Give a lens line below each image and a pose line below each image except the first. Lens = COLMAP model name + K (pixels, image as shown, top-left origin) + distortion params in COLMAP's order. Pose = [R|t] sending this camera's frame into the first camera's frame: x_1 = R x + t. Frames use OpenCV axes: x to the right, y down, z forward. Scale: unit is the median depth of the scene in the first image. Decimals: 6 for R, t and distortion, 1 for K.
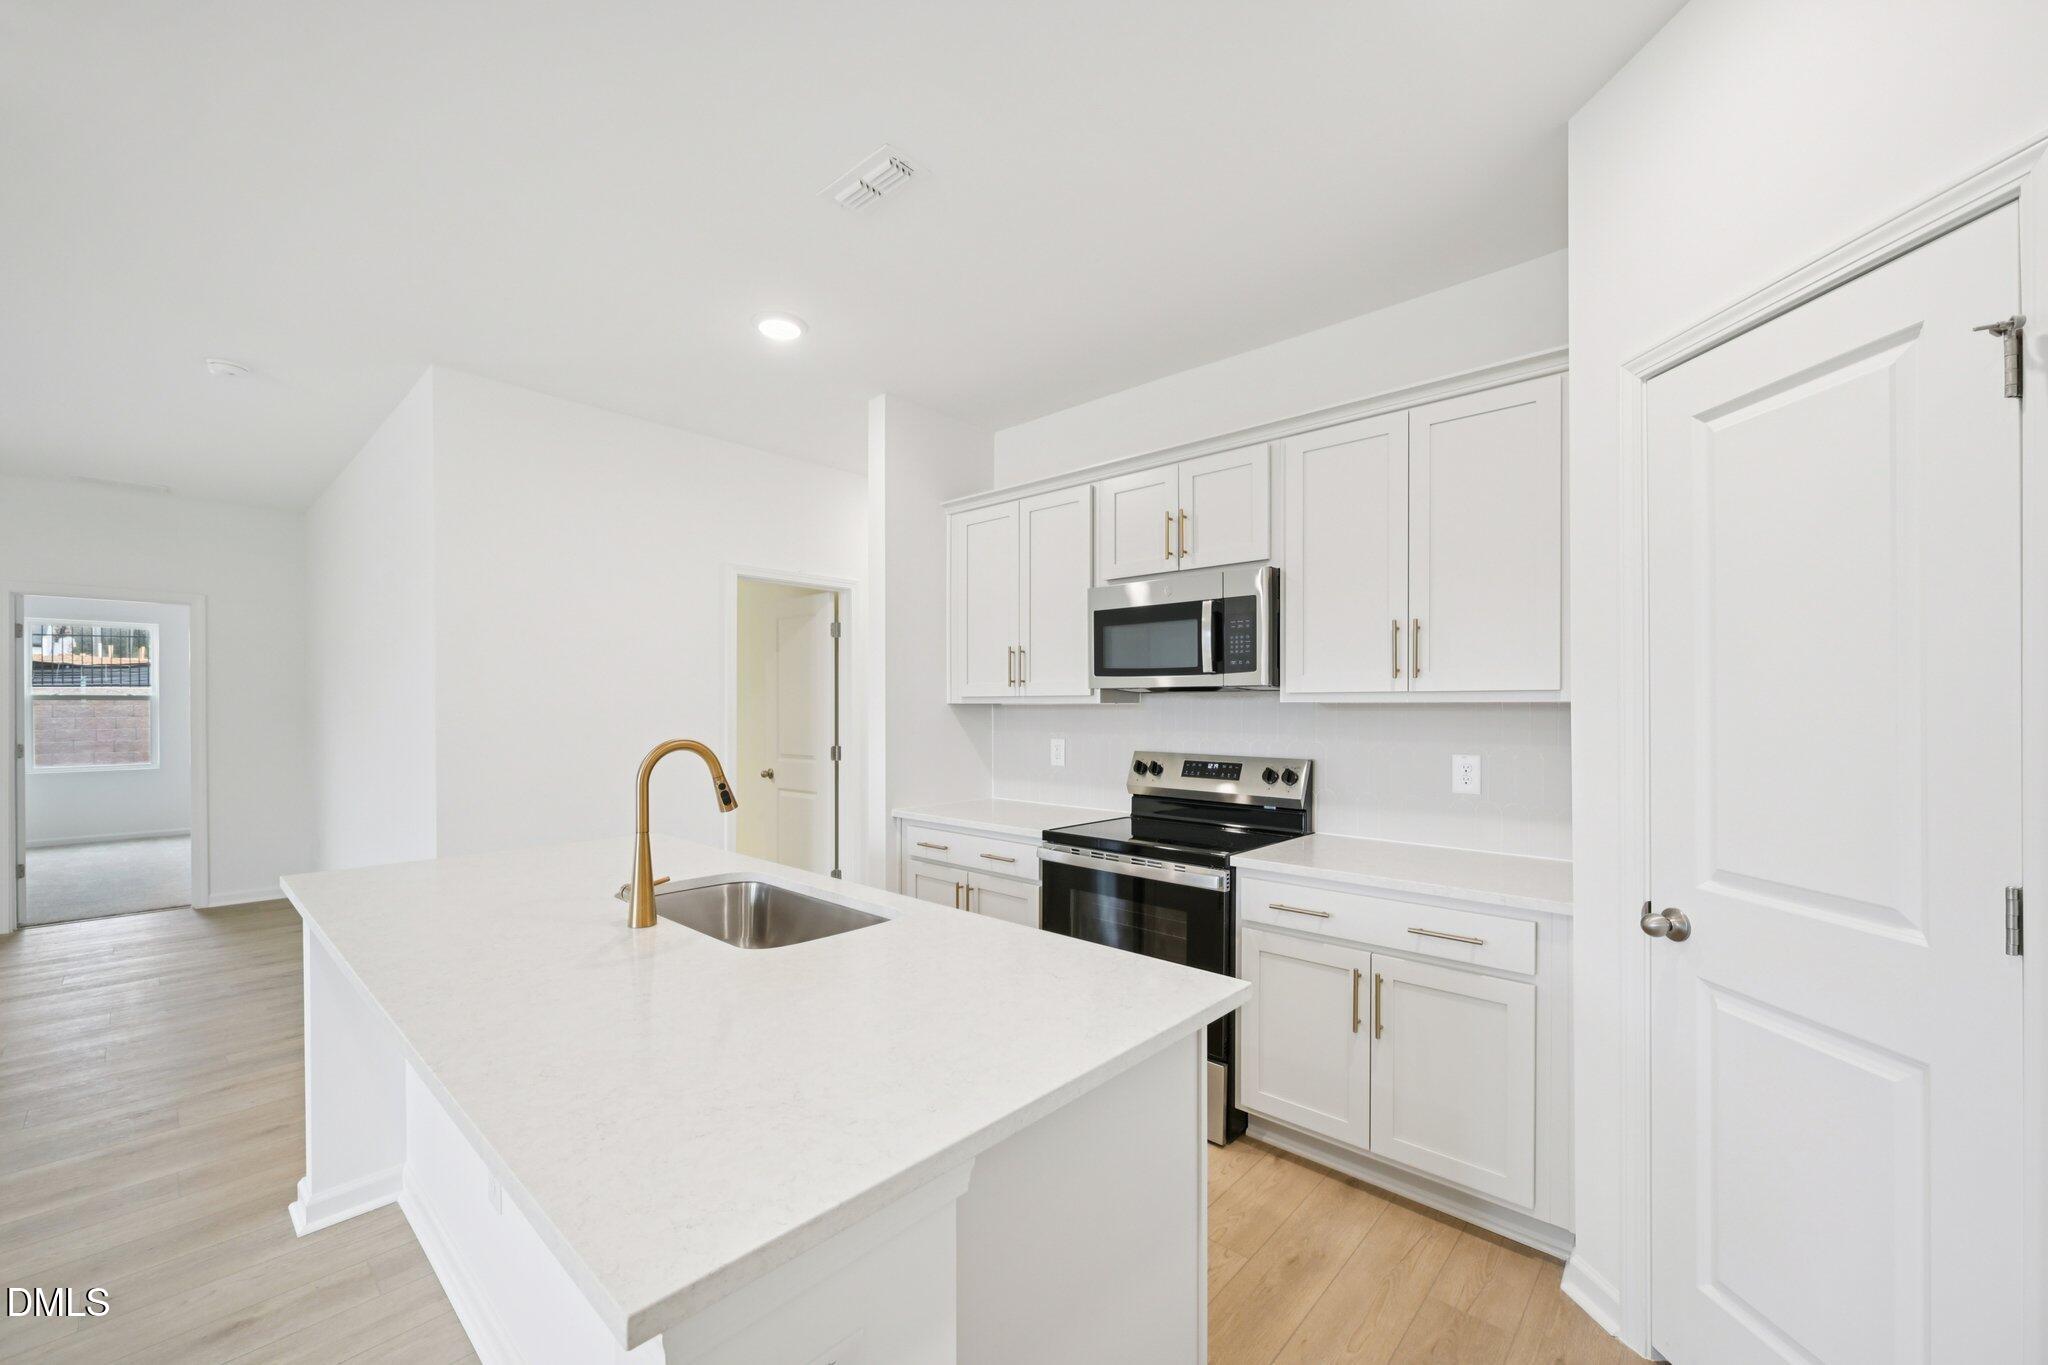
lens RADIAL K [[813.8, 0, 1017.4], [0, 813.8, 713.0], [0, 0, 1]] dist [-0.000863, -0.000145]
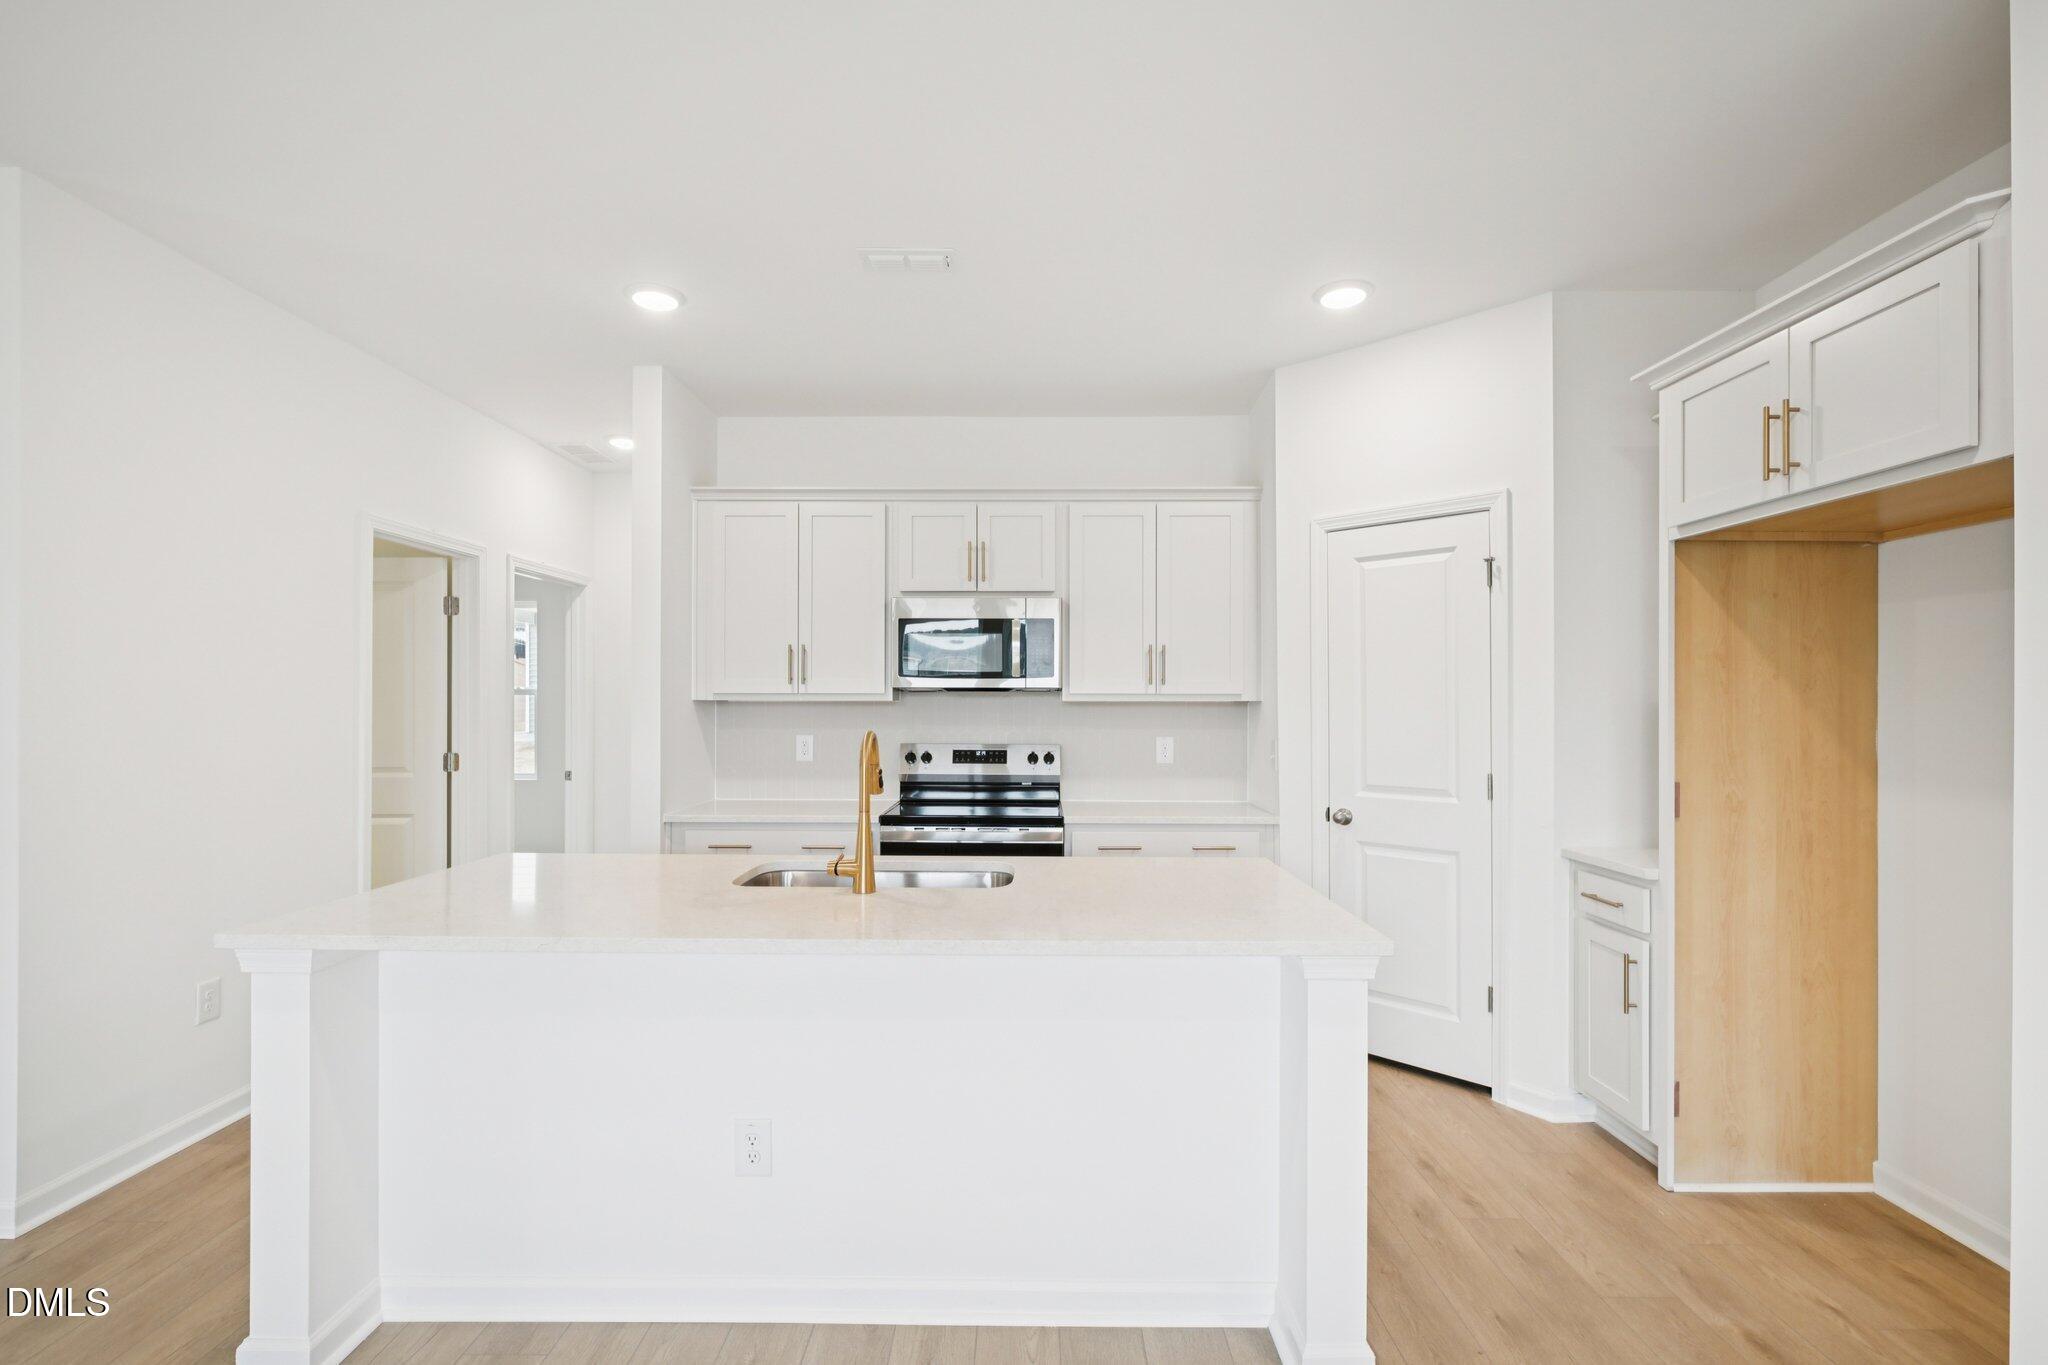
lens RADIAL K [[960.2, 0, 1019.6], [0, 960.2, 703.3], [0, 0, 1]] dist [-0.000050, -0.000007]
pose [[0.741234, 0.003954, 0.671236, -0.723755], [0.002632, 0.999958, -0.008797, 0.004254], [-0.671242, 0.008287, 0.741192, -0.101495]]
